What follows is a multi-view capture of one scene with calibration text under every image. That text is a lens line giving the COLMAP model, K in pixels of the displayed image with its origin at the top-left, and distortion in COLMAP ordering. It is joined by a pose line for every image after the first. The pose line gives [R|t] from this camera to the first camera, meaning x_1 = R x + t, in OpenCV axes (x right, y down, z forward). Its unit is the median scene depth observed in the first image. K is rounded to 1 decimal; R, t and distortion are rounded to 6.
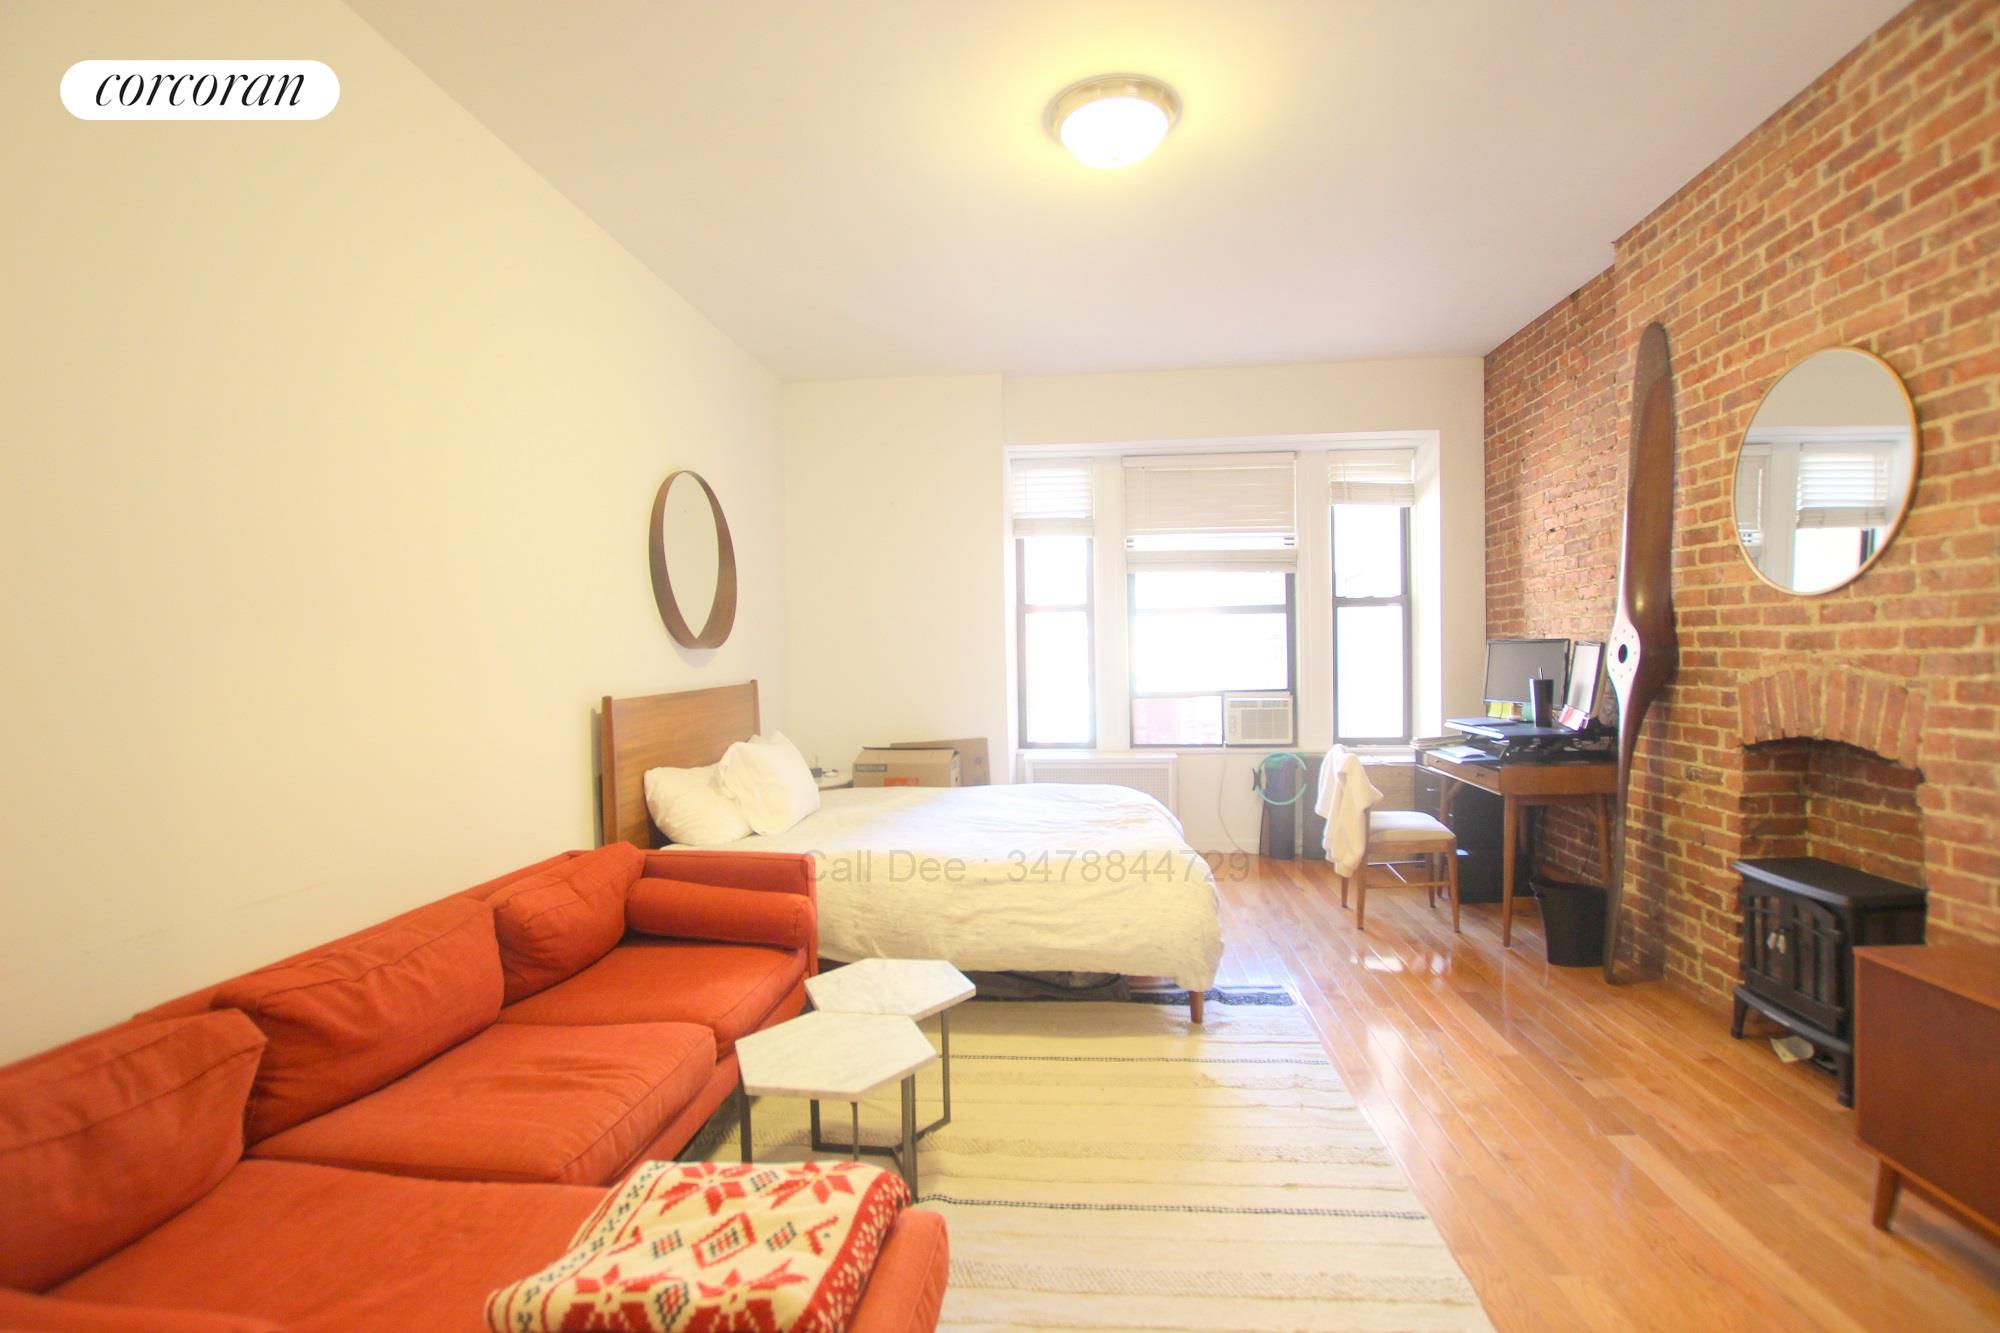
lens RADIAL K [[938.3, 0, 1003.3], [0, 938.3, 680.1], [0, 0, 1]] dist [-0.028681, 0.004623]
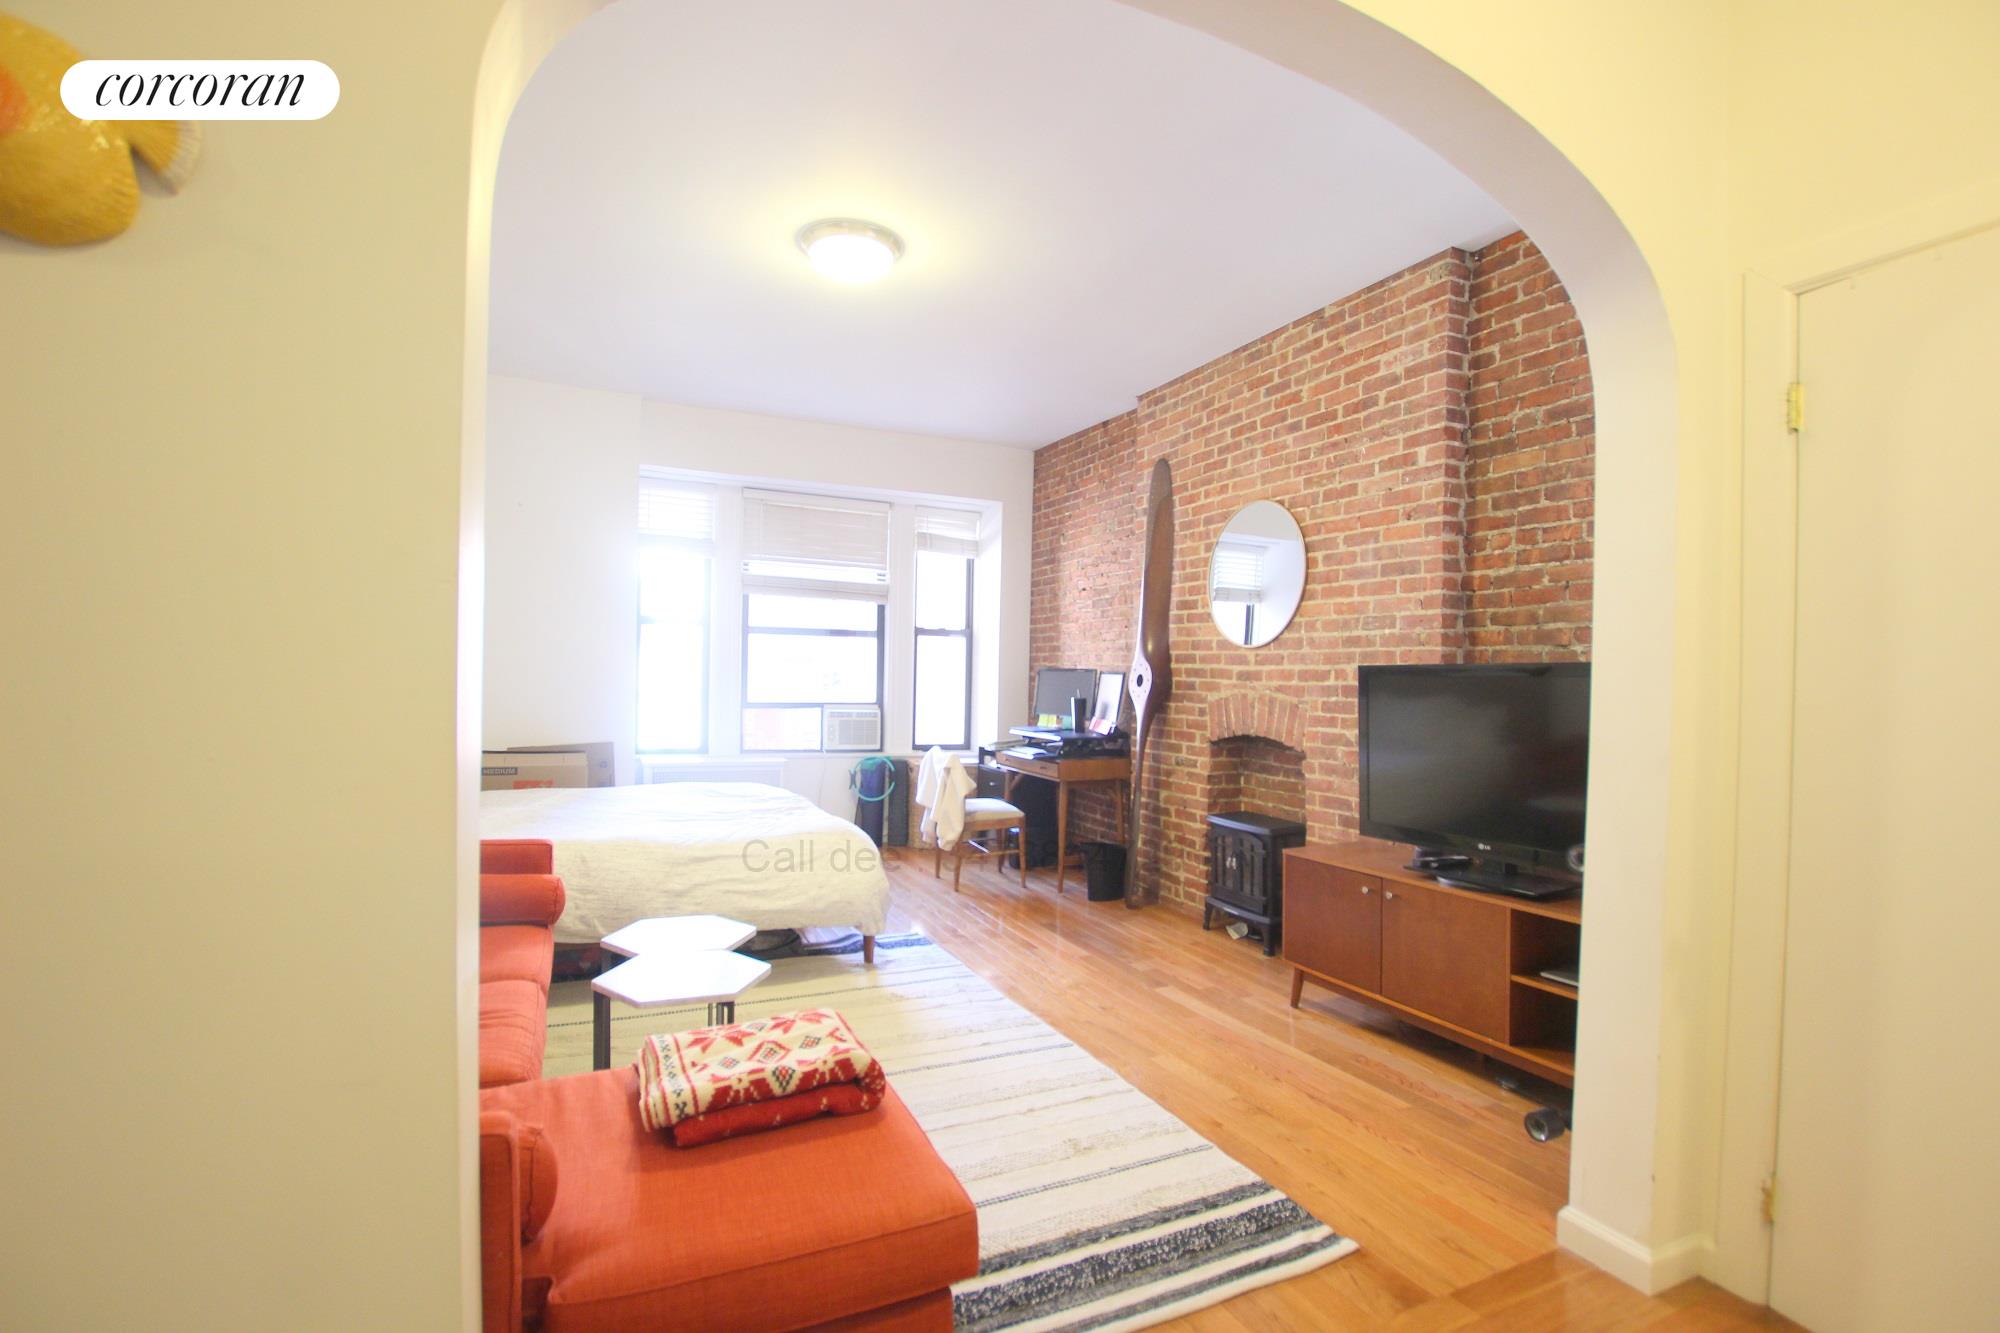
lens RADIAL K [[938.3, 0, 999.9], [0, 938.3, 674.0], [0, 0, 1]] dist [-0.028681, 0.004623]
pose [[0.863203, 0.039053, 0.503345, -0.304326], [-0.025071, 0.999089, -0.034522, 0.020372], [-0.504235, 0.017180, 0.863396, -0.187089]]
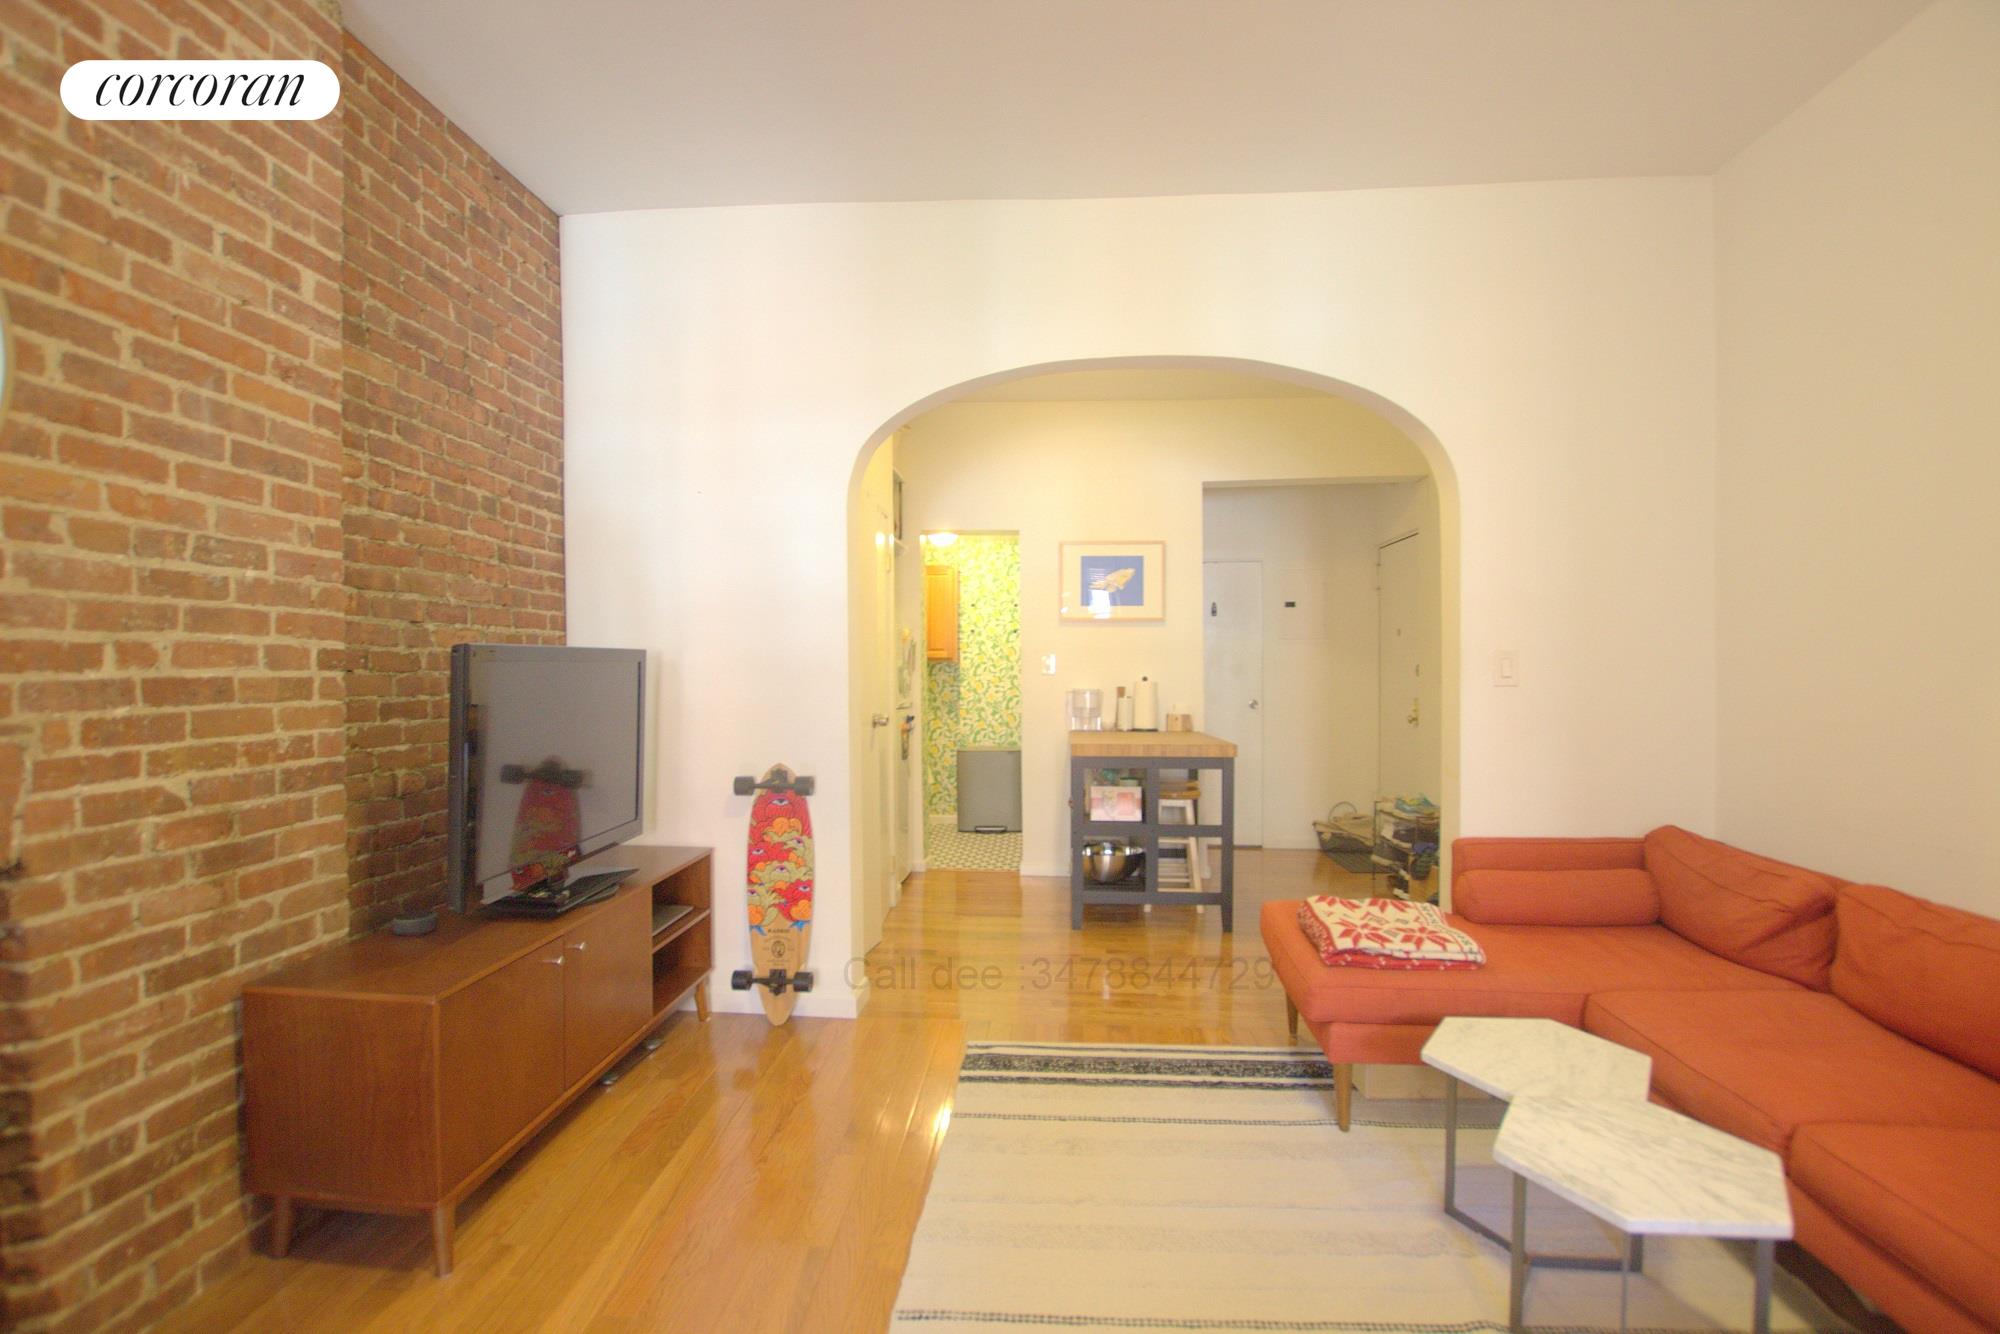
lens RADIAL K [[919.3, 0, 1006.1], [0, 919.3, 672.1], [0, 0, 1]] dist [-0.003499, -0.000341]
pose [[-0.999360, 0.025278, -0.025305, 0.250321], [0.024592, 0.999332, 0.027038, -0.027226], [0.025971, 0.026398, -0.999314, 1.278294]]
